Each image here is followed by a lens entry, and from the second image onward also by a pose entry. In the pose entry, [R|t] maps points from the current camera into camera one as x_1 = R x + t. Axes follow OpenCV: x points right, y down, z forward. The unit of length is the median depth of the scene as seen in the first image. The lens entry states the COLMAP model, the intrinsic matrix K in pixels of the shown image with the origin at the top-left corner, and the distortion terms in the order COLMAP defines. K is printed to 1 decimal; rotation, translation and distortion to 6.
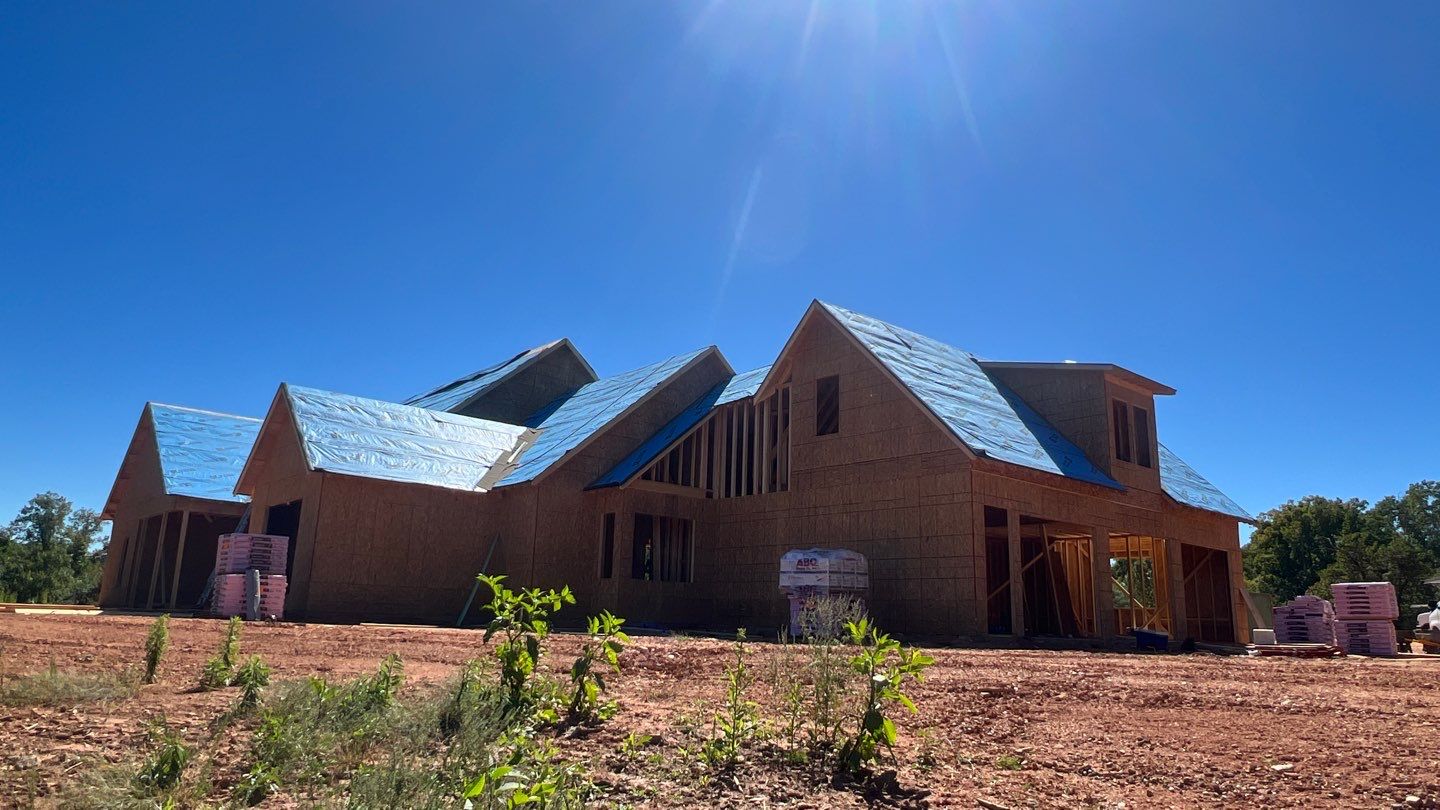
lens RADIAL K [[931.9, 0, 720.2], [0, 931.9, 403.9], [0, 0, 1]] dist [-0.011538, -0.003847]
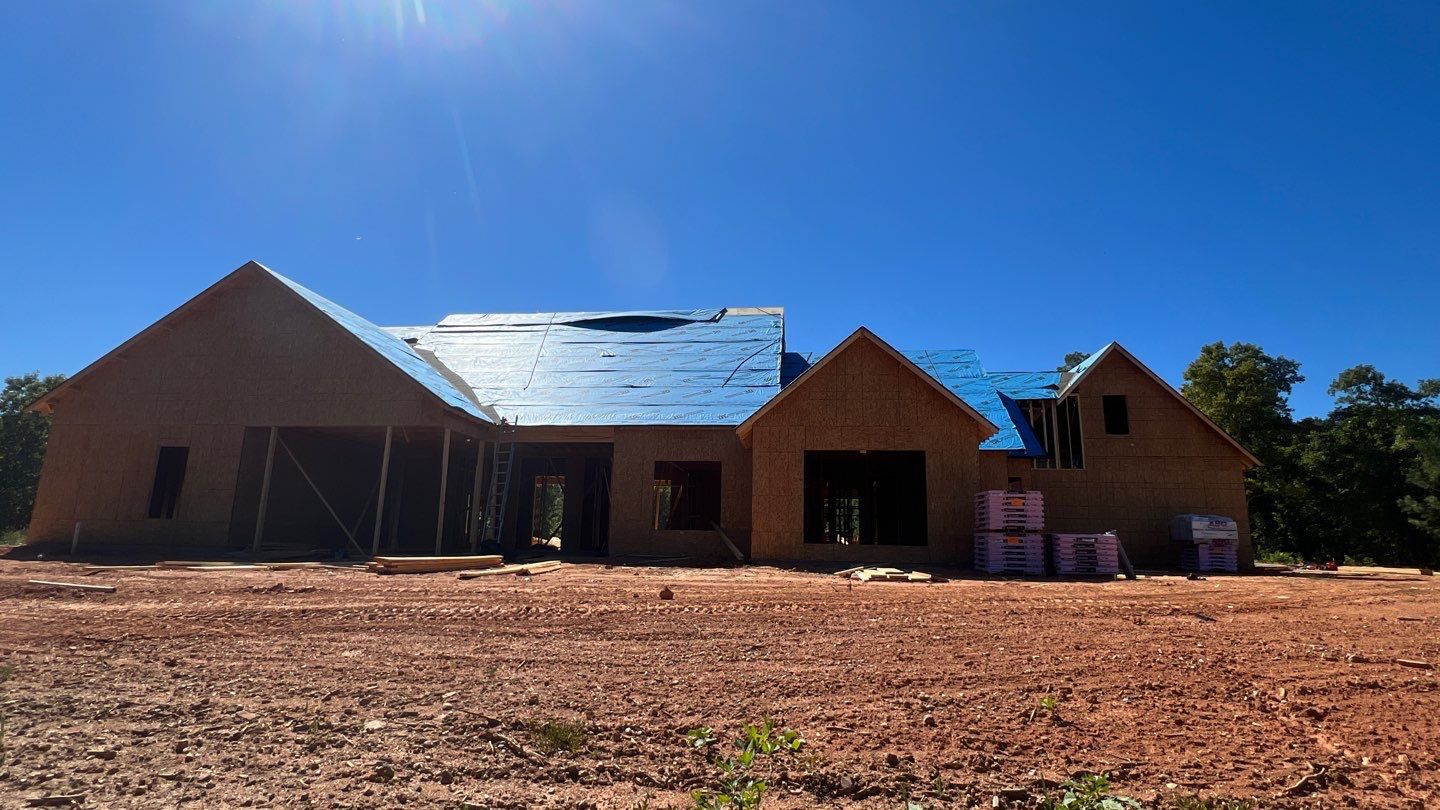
lens RADIAL K [[705.4, 0, 720.7], [0, 705.4, 406.0], [0, 0, 1]] dist [0.002579, 0.001254]
pose [[0.742181, 0.111673, 0.660830, -1.125933], [-0.154230, 0.988015, 0.006252, 0.080122], [-0.652212, -0.106560, 0.750509, 0.569197]]
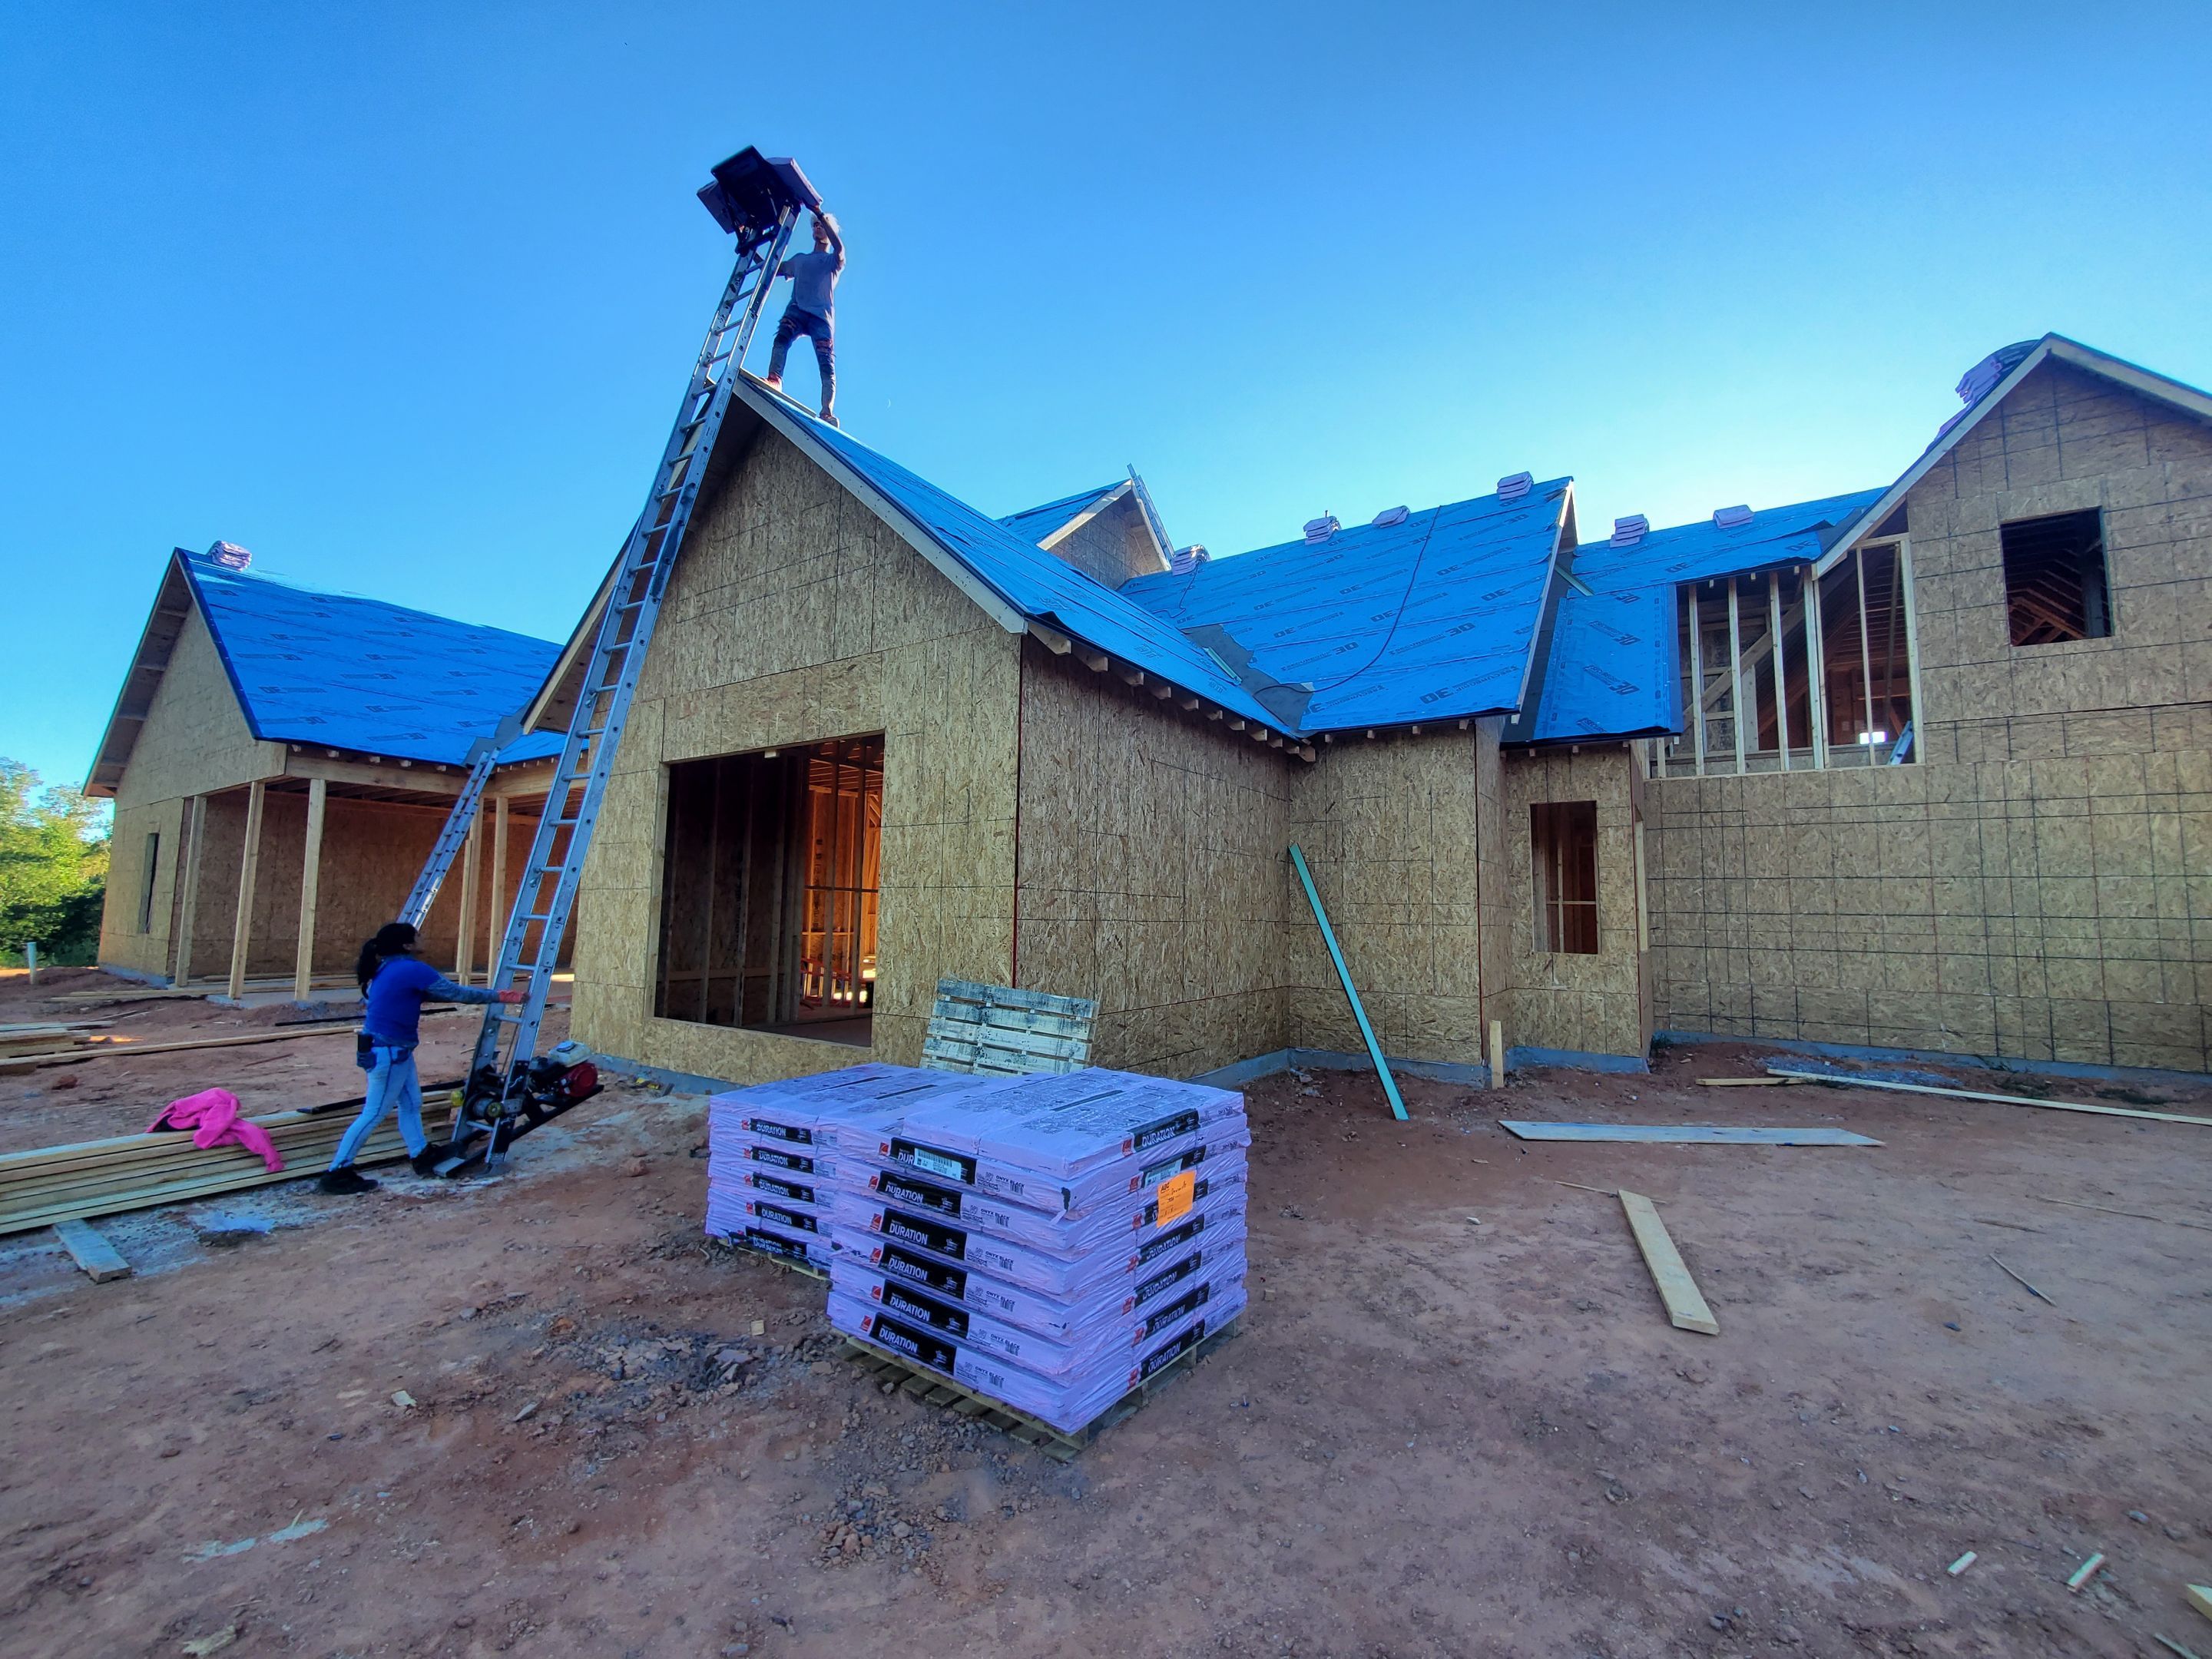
lens RADIAL K [[880.2, 0, 1109.4], [0, 880.2, 831.2], [0, 0, 1]] dist [-0.000640, -0.000211]
pose [[0.964061, 0.008299, 0.265550, -0.454293], [-0.048331, 0.988313, 0.144574, 0.085875], [-0.261246, -0.152213, 0.953195, 0.697968]]
